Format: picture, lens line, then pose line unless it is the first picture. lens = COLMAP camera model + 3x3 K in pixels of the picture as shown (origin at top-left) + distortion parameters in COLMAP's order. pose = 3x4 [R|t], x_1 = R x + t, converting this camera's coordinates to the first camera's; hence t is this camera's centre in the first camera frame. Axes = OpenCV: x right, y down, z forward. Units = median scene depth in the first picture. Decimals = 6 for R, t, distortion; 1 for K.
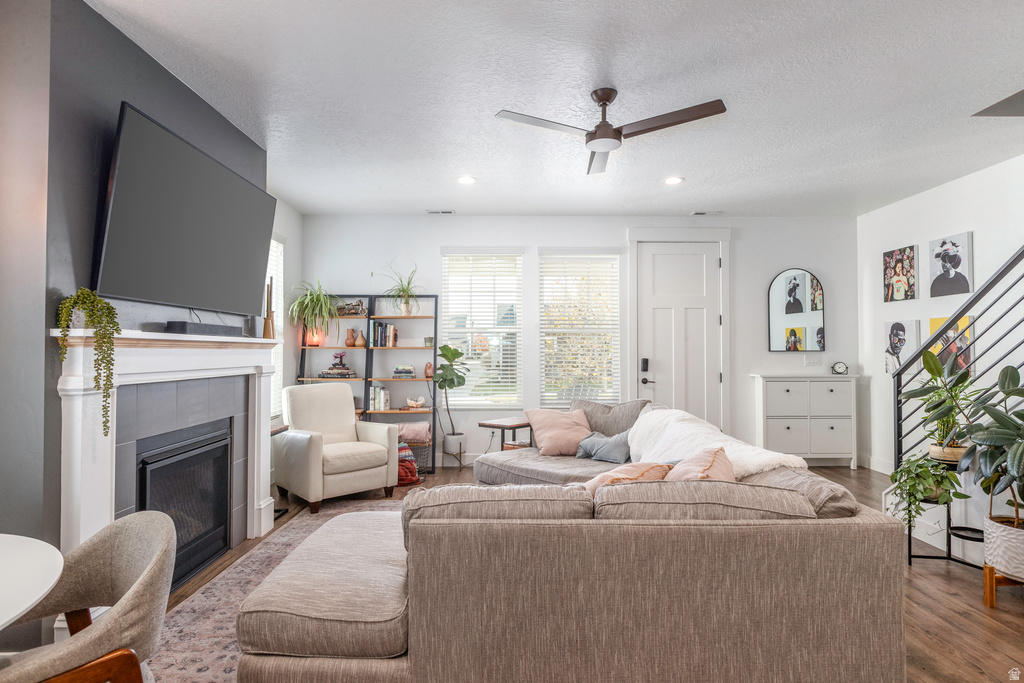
lens RADIAL K [[531.4, 0, 513.2], [0, 531.4, 338.7], [0, 0, 1]] dist [-0.003582, 0.002059]
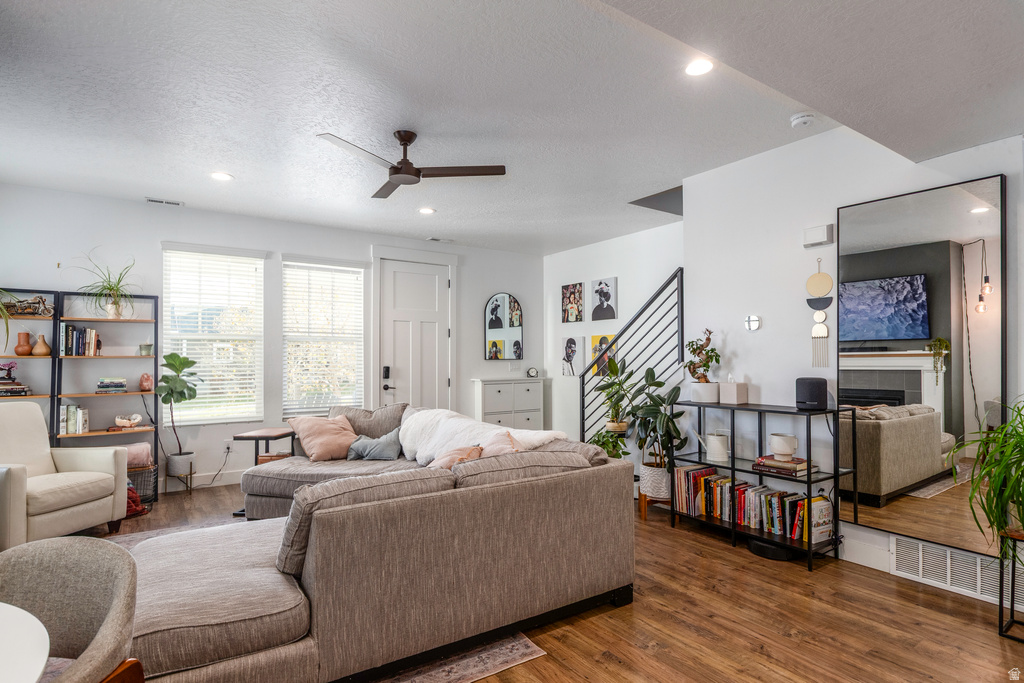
lens RADIAL K [[531.4, 0, 511.5], [0, 531.4, 348.6], [0, 0, 1]] dist [-0.003582, 0.002059]
pose [[0.831999, 0.008225, 0.554716, -0.185511], [-0.008342, 0.999963, -0.002316, 0.000879], [-0.554714, -0.002700, 0.832037, -0.057149]]
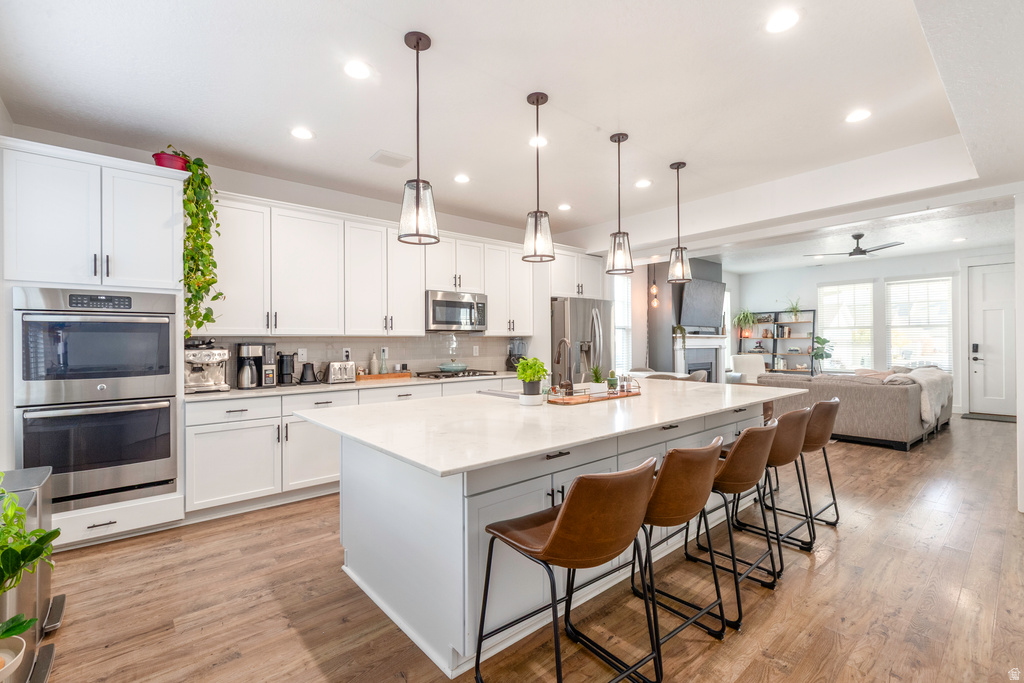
lens RADIAL K [[463.2, 0, 502.8], [0, 463.2, 340.9], [0, 0, 1]] dist [0.004938, -0.000210]
pose [[0.639570, -0.003544, -0.768724, 0.533072], [0.019690, 0.999737, 0.011773, -0.017963], [0.768480, -0.022666, 0.639472, -1.155587]]
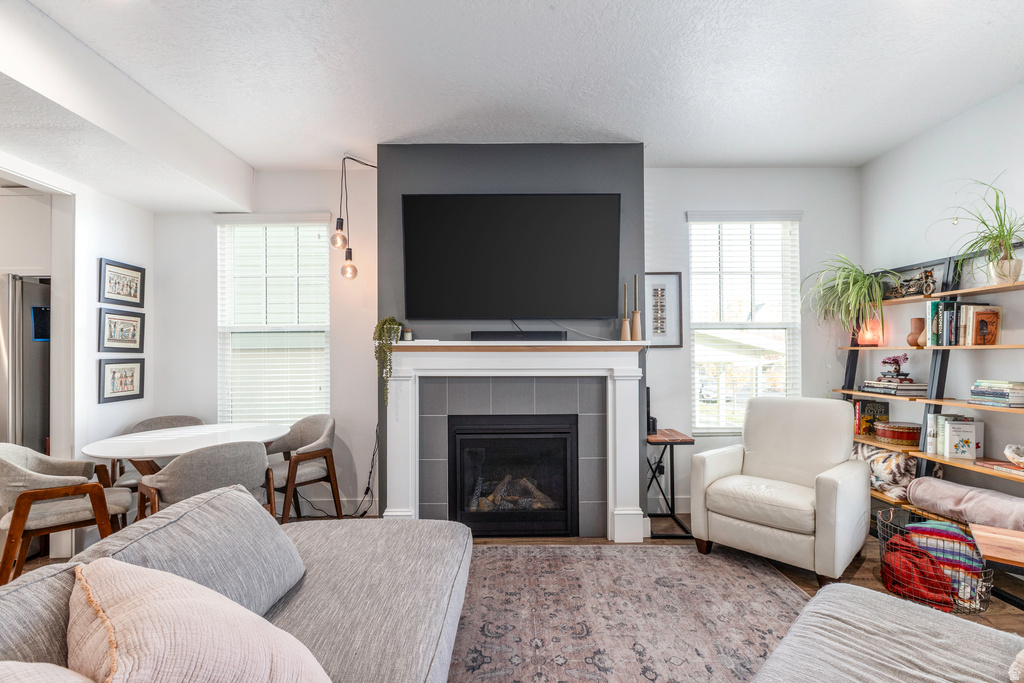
lens RADIAL K [[463.2, 0, 502.1], [0, 463.2, 348.7], [0, 0, 1]] dist [0.004938, -0.000210]
pose [[-0.005413, -0.009124, -0.999944, 0.321346], [0.024857, 0.999648, -0.009256, 0.013875], [0.999676, -0.024905, -0.005184, 0.662541]]
